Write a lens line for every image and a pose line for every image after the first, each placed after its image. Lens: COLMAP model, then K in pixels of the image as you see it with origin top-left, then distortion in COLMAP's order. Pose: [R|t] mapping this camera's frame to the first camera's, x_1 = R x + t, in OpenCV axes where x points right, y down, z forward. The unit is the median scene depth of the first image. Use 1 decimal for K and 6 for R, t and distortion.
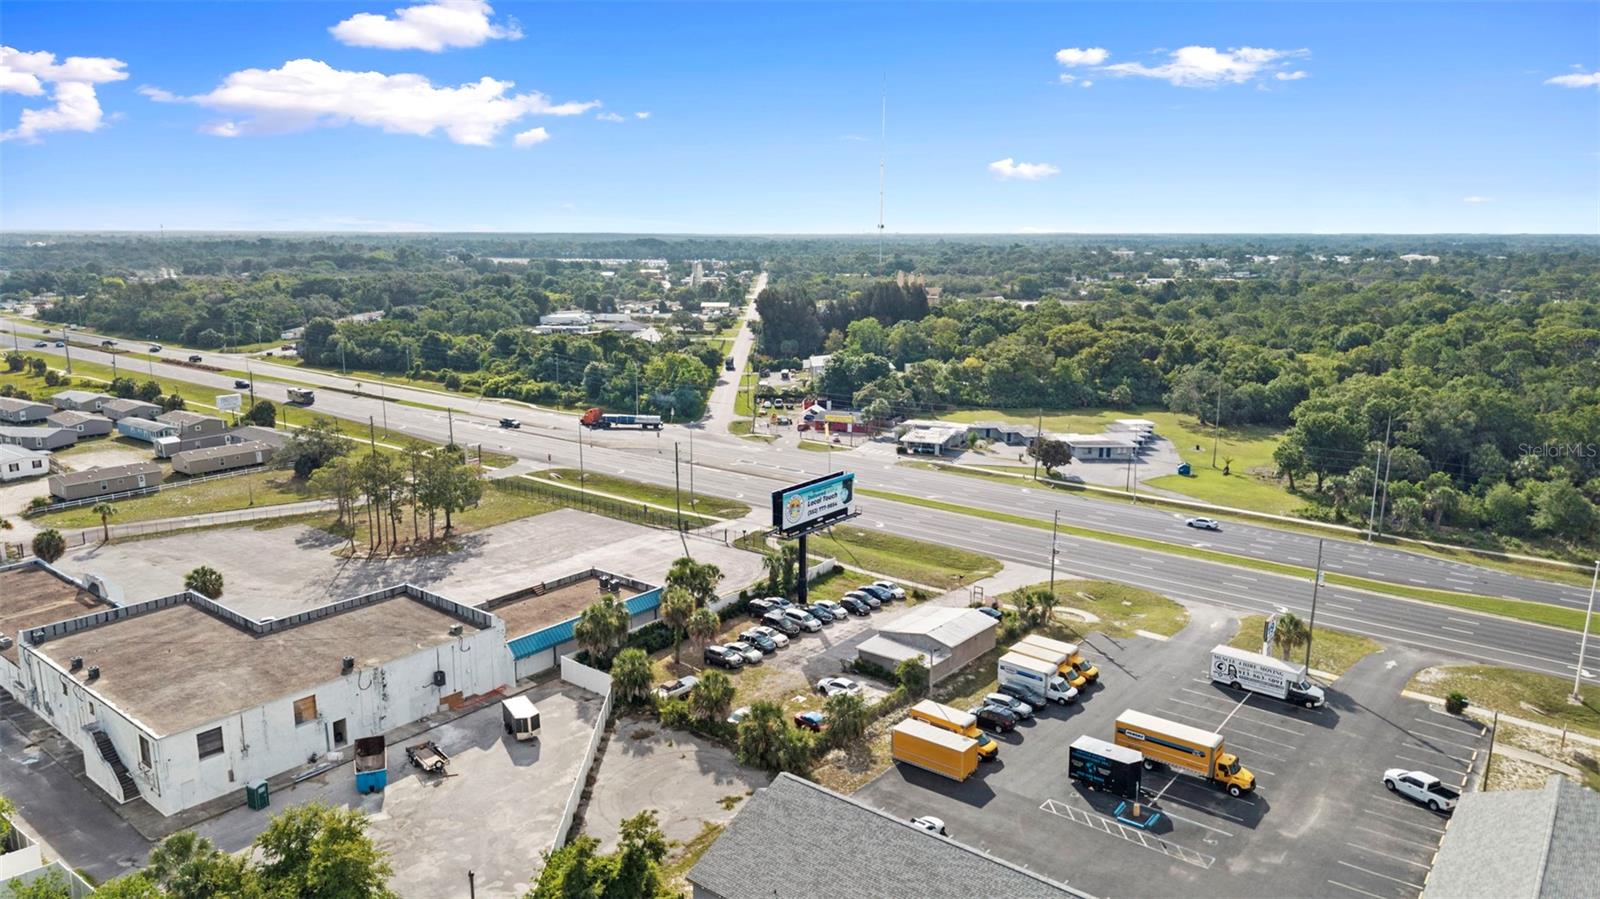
lens RADIAL K [[1068.2, 0, 792.9], [0, 1068.2, 444.8], [0, 0, 1]] dist [0.060687, -0.085218]
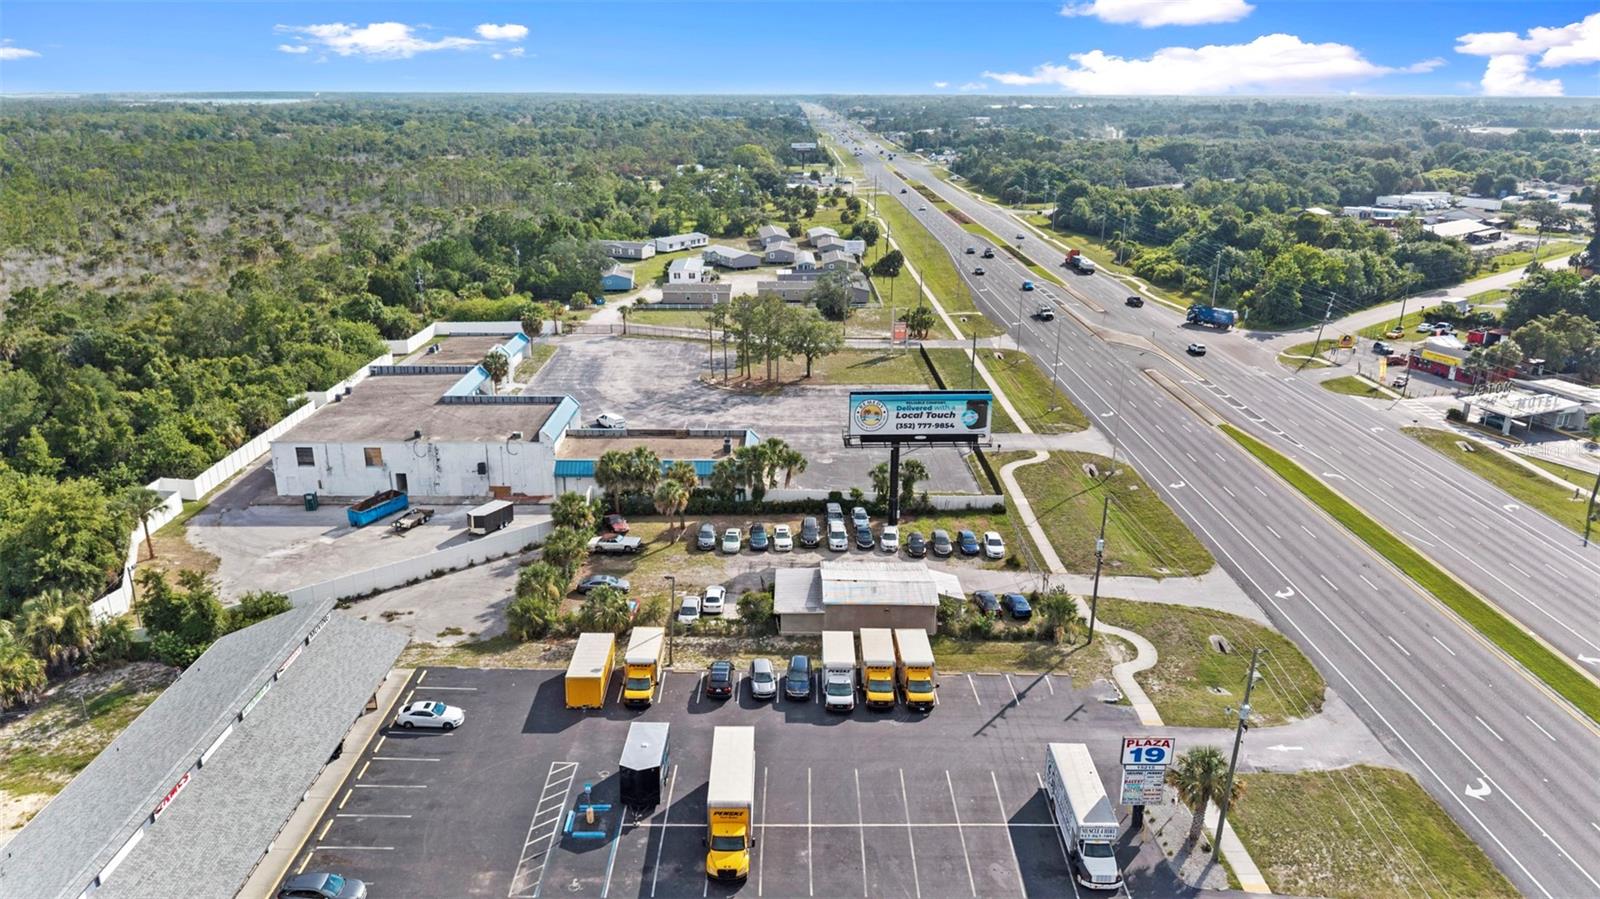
lens RADIAL K [[1063.7, 0, 795.5], [0, 1063.7, 456.3], [0, 0, 1]] dist [0.076951, -0.084374]
pose [[0.630544, 0.251220, -0.734372, 0.613306], [-0.155441, 0.967873, 0.197634, -0.070947], [0.760429, -0.010466, 0.649337, 0.383106]]
